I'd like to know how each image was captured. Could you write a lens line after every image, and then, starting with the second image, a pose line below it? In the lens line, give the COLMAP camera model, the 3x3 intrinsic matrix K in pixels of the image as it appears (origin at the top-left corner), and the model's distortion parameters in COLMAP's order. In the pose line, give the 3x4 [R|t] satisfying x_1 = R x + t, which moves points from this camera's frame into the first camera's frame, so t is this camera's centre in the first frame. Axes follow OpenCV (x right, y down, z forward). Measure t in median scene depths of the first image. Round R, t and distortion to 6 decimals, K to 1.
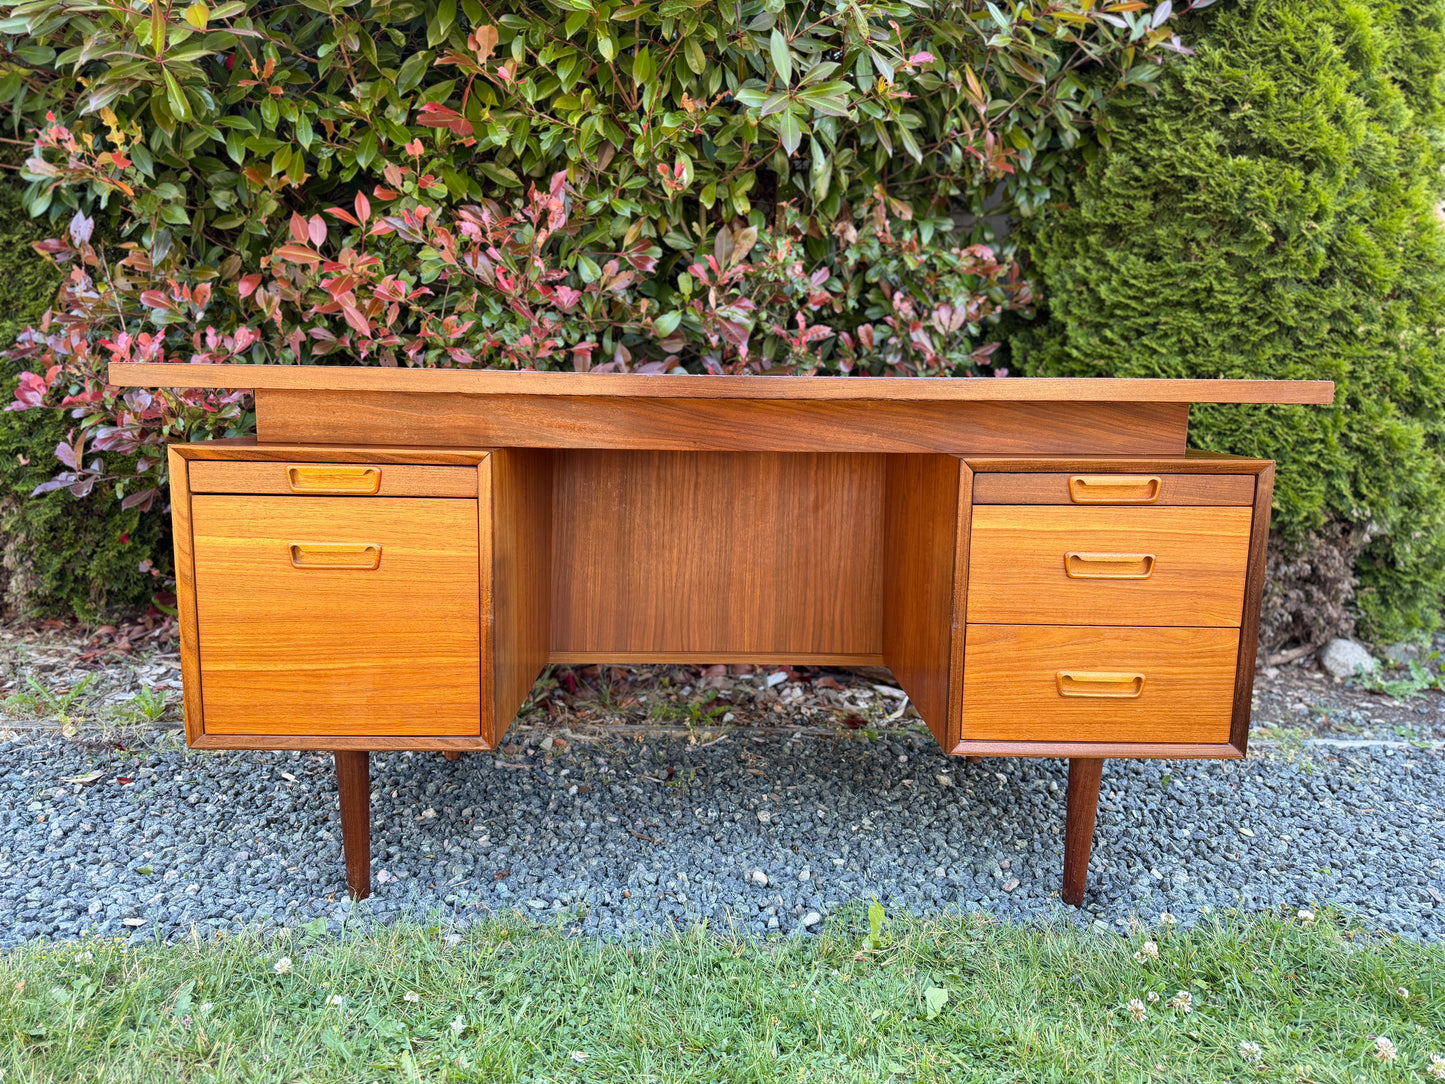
lens RADIAL K [[1020.8, 0, 712.9], [0, 1020.8, 533.2], [0, 0, 1]] dist [0.026254, -0.025961]
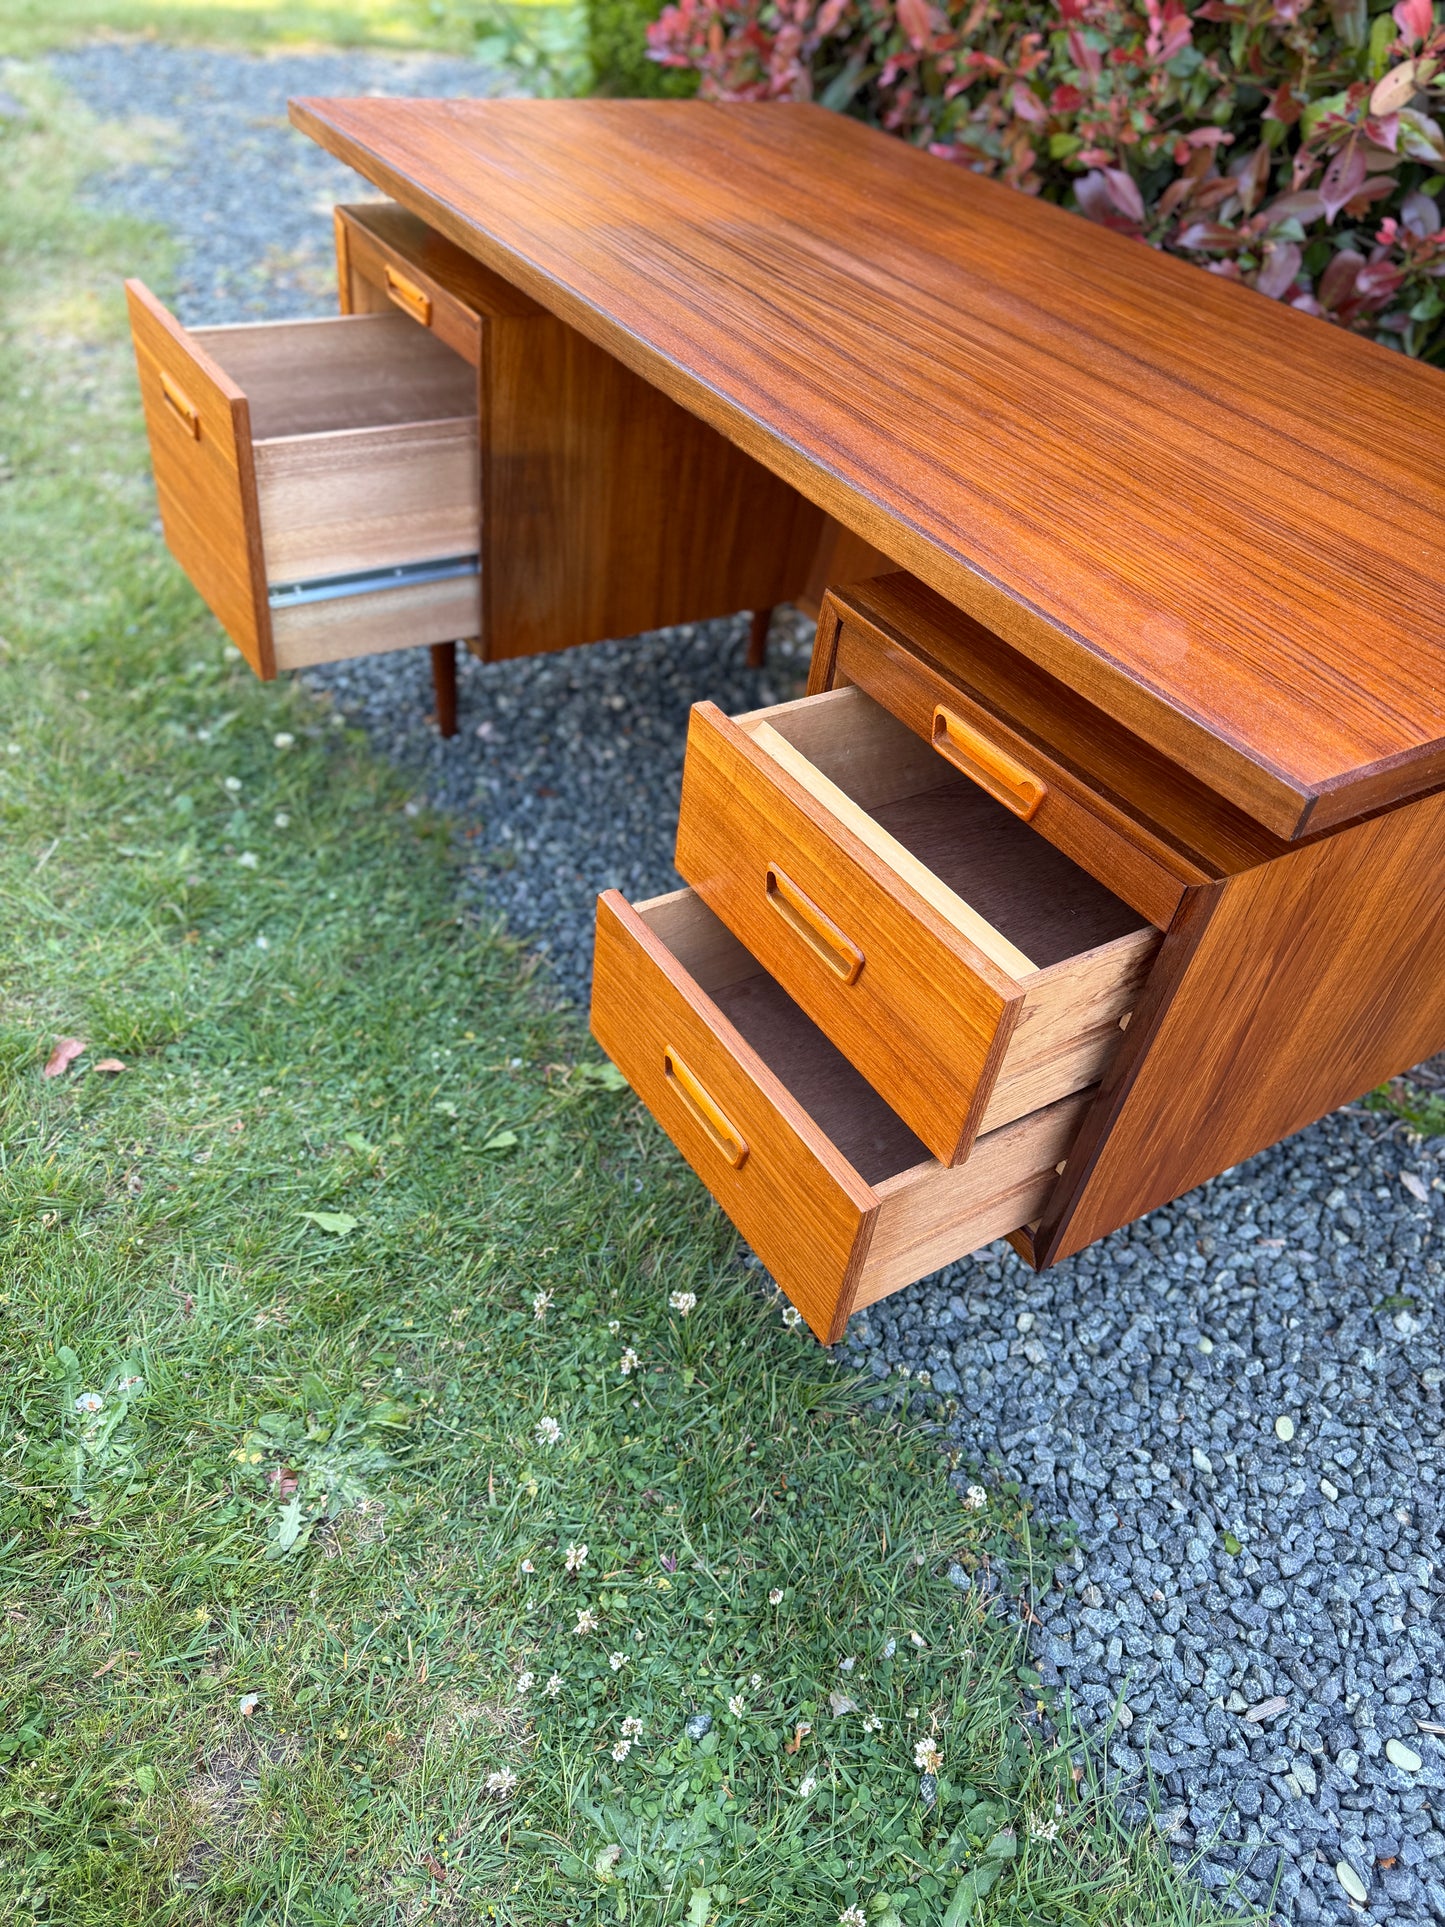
lens RADIAL K [[1361.3, 0, 740.3], [0, 1361.3, 954.3], [0, 0, 1]] dist [0.026254, -0.025961]
pose [[0.537838, 0.598411, -0.593830, 0.782757], [-0.237497, 0.783405, 0.574344, -0.334986], [0.808904, -0.167871, 0.563466, 0.448842]]
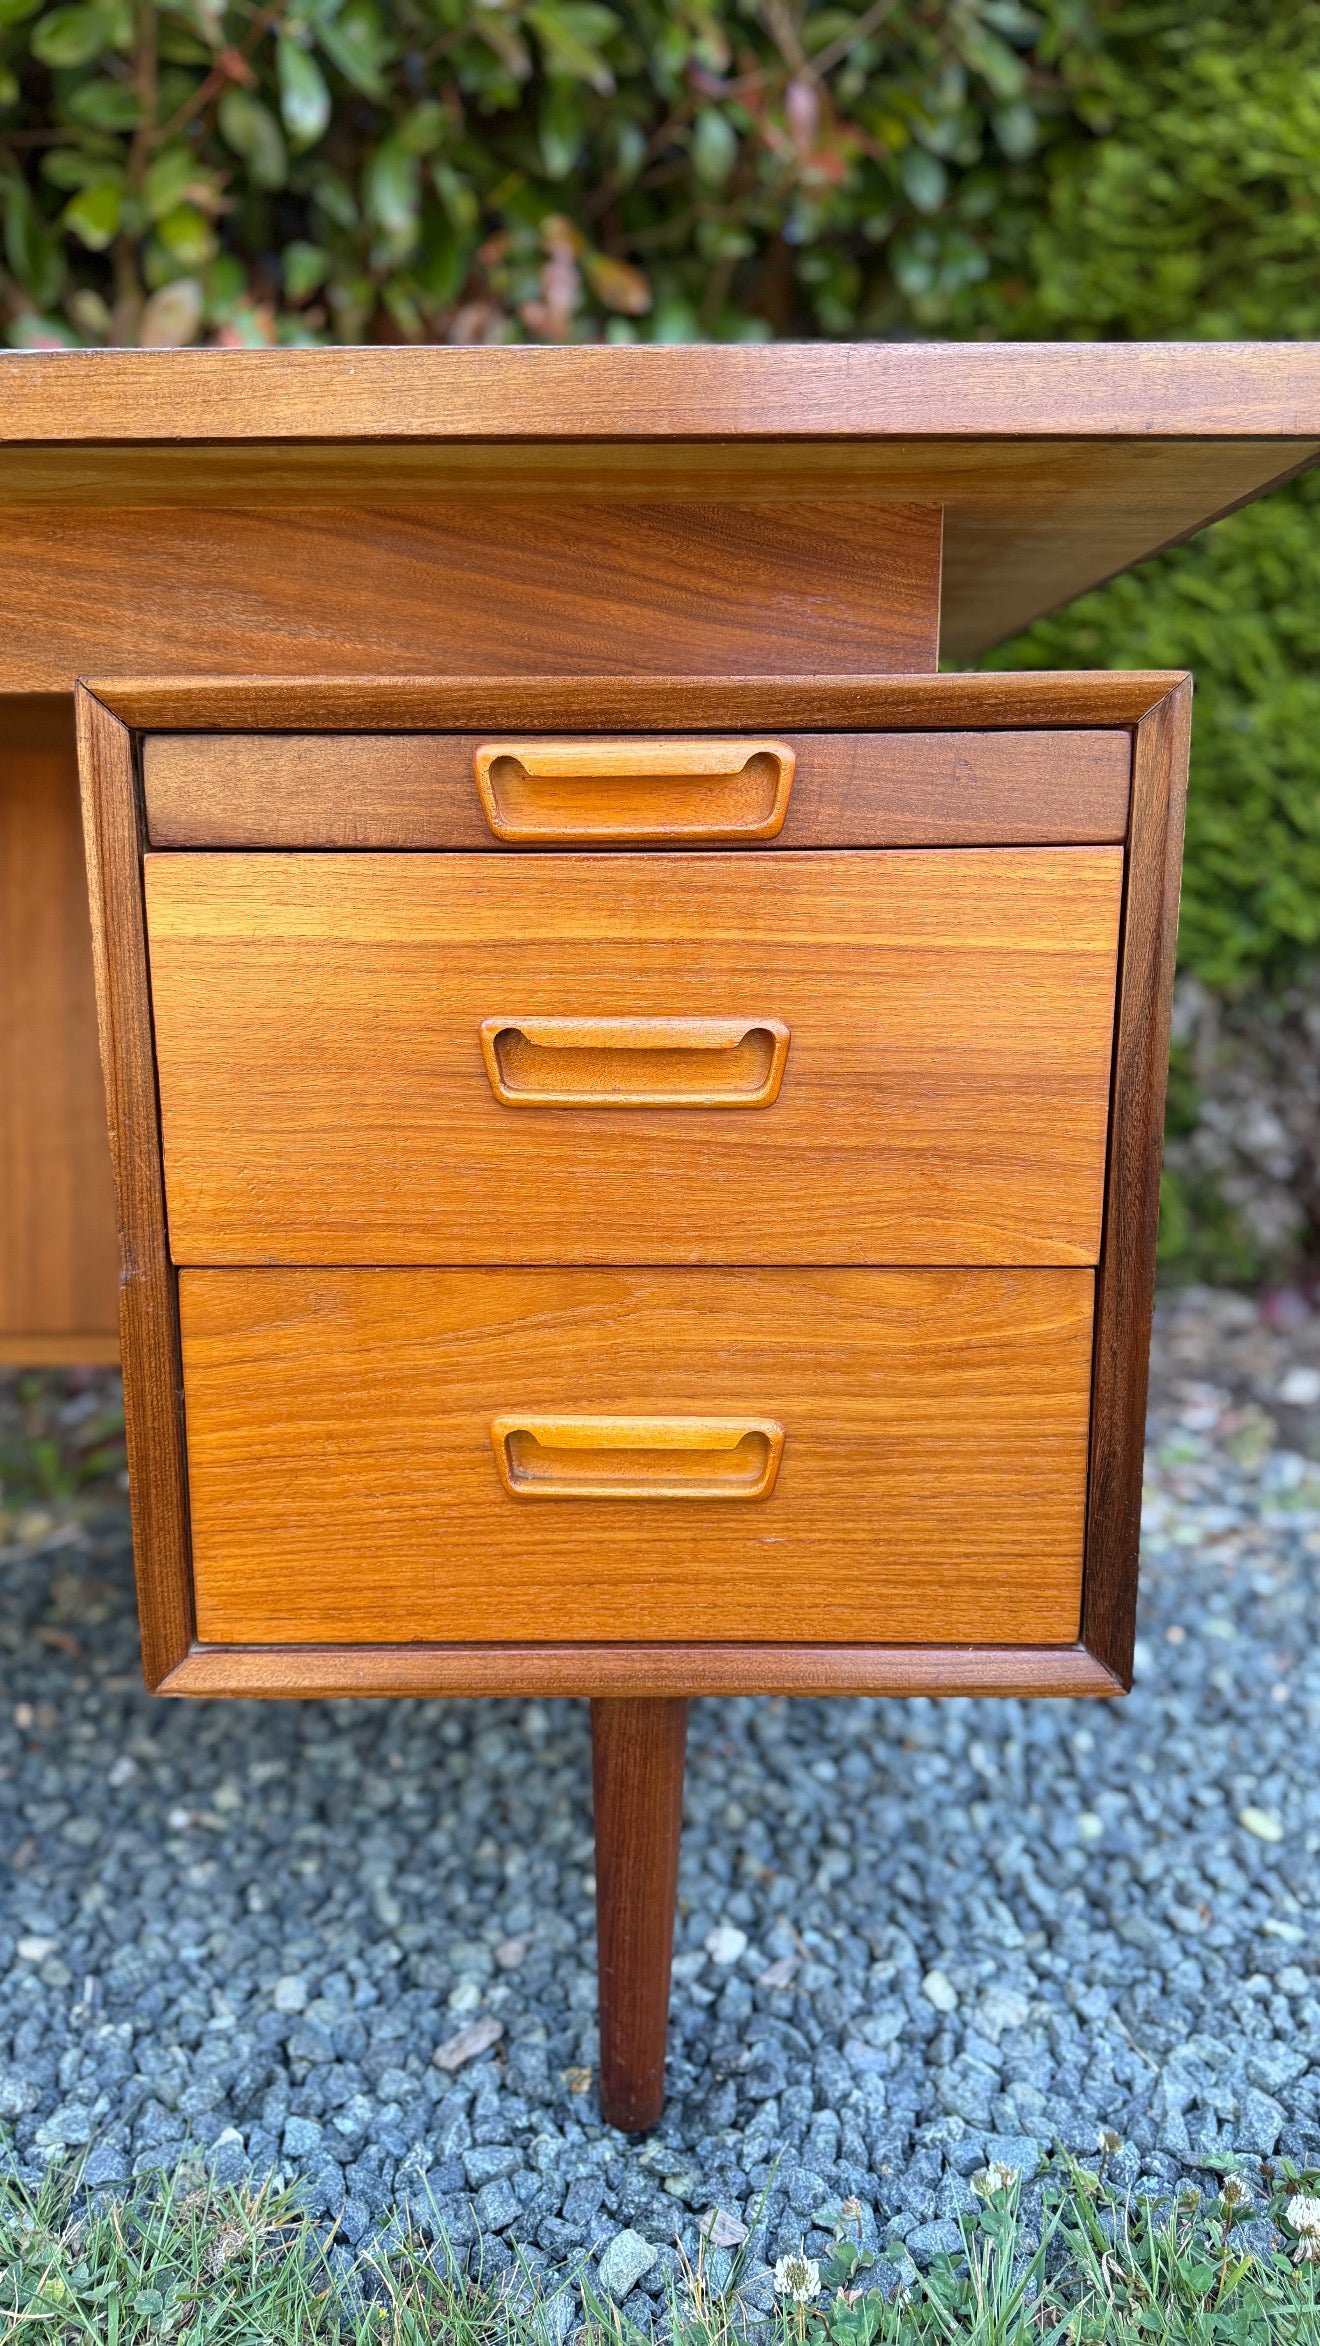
lens RADIAL K [[1716.3, 0, 645.9], [0, 1716.3, 1154.4], [0, 0, 1]] dist [-0.003461, -0.000500]
pose [[0.999676, -0.014479, -0.020923, 0.389216], [0.015326, 0.999045, 0.040911, 0.037451], [0.020310, -0.041218, 0.998944, 0.496169]]
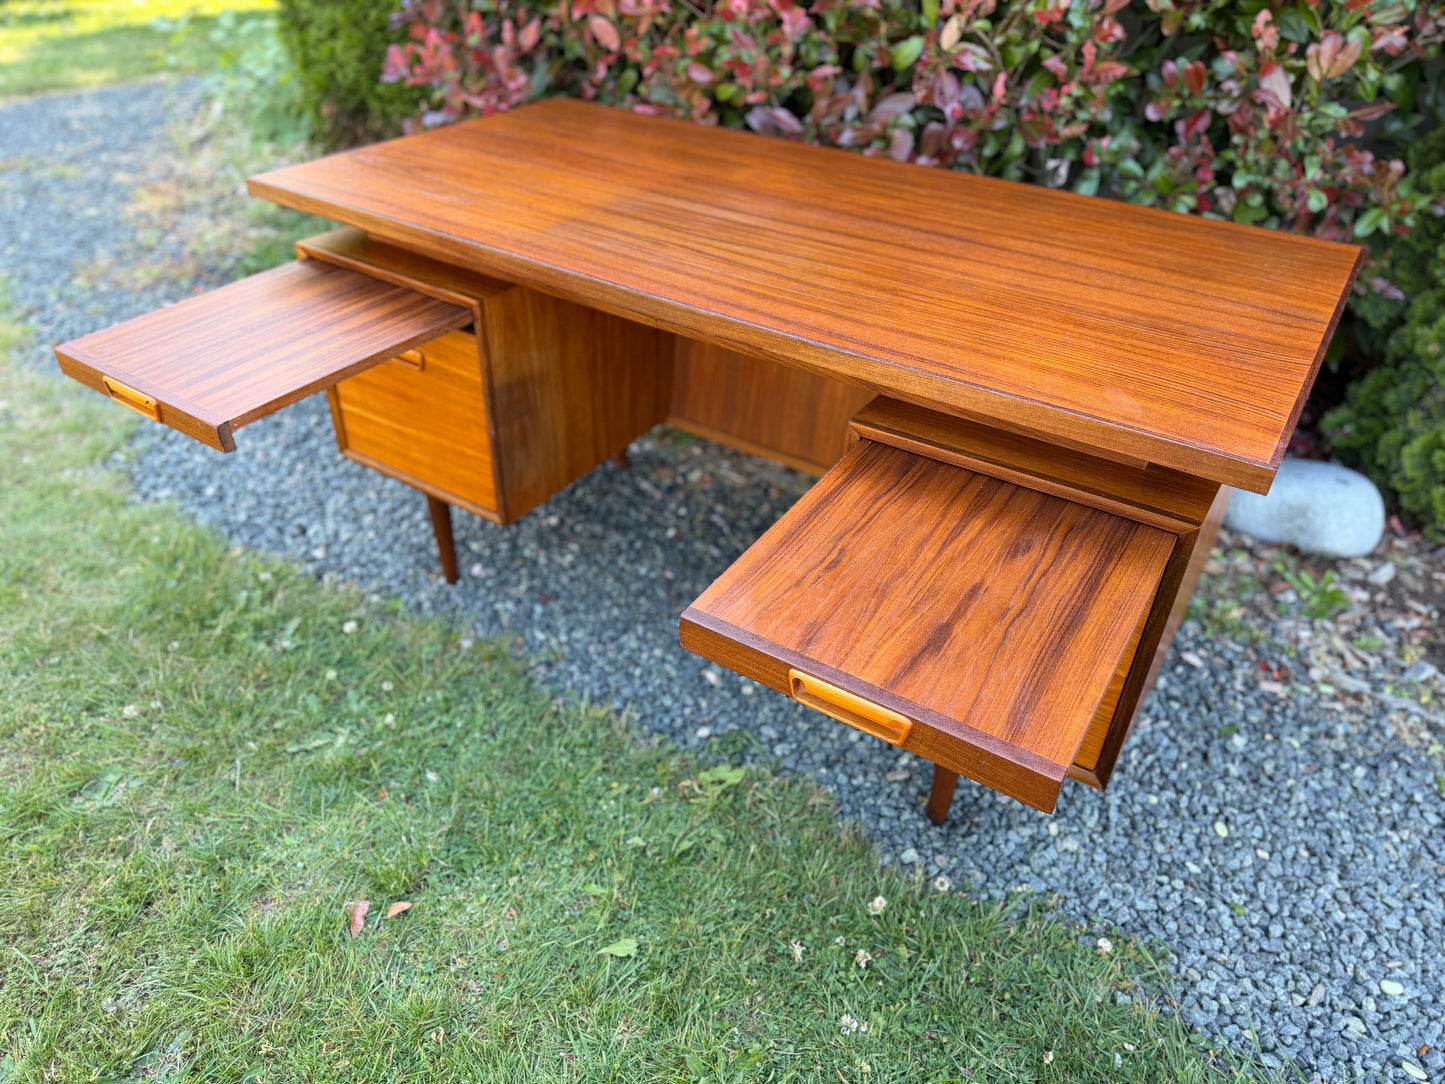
lens RADIAL K [[1020.8, 0, 710.6], [0, 1020.8, 531.4], [0, 0, 1]] dist [0.026254, -0.025961]
pose [[0.826984, 0.325247, -0.458597, 0.574191], [-0.095780, 0.885260, 0.455127, -0.377151], [0.554006, -0.332458, 0.763249, 0.172247]]
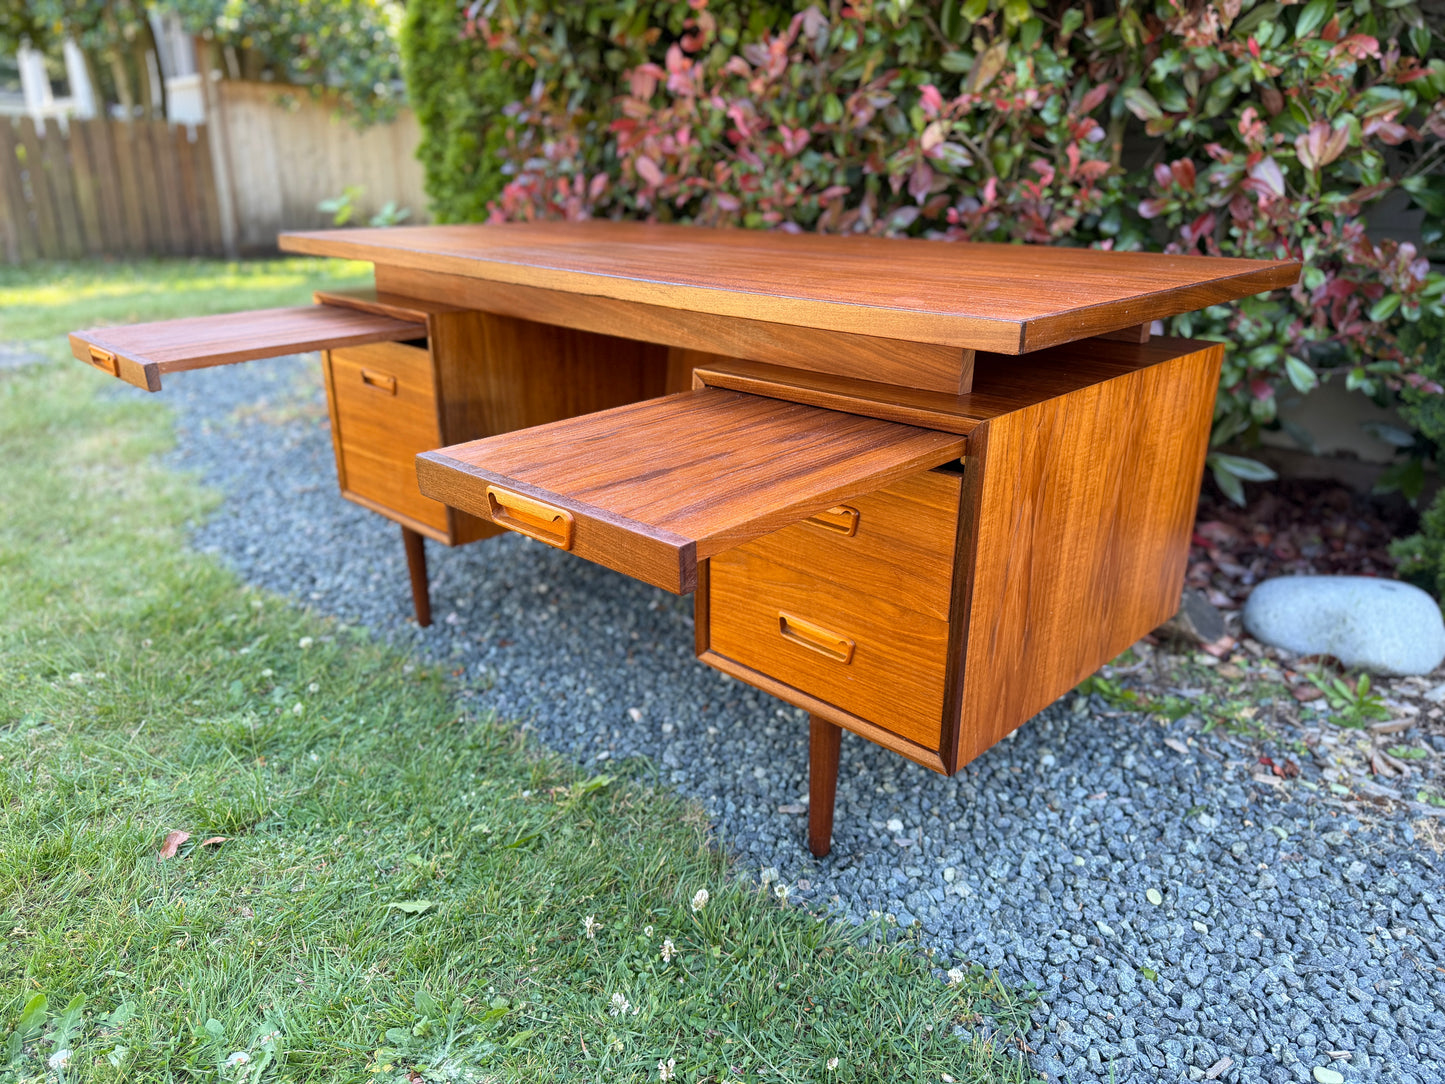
lens RADIAL K [[1020.8, 0, 721.4], [0, 1020.8, 540.0], [0, 0, 1]] dist [0.026254, -0.025961]
pose [[0.705667, 0.236632, -0.667861, 0.889385], [-0.099152, 0.966289, 0.237604, -0.137792], [0.701571, -0.101449, 0.705341, 0.317674]]
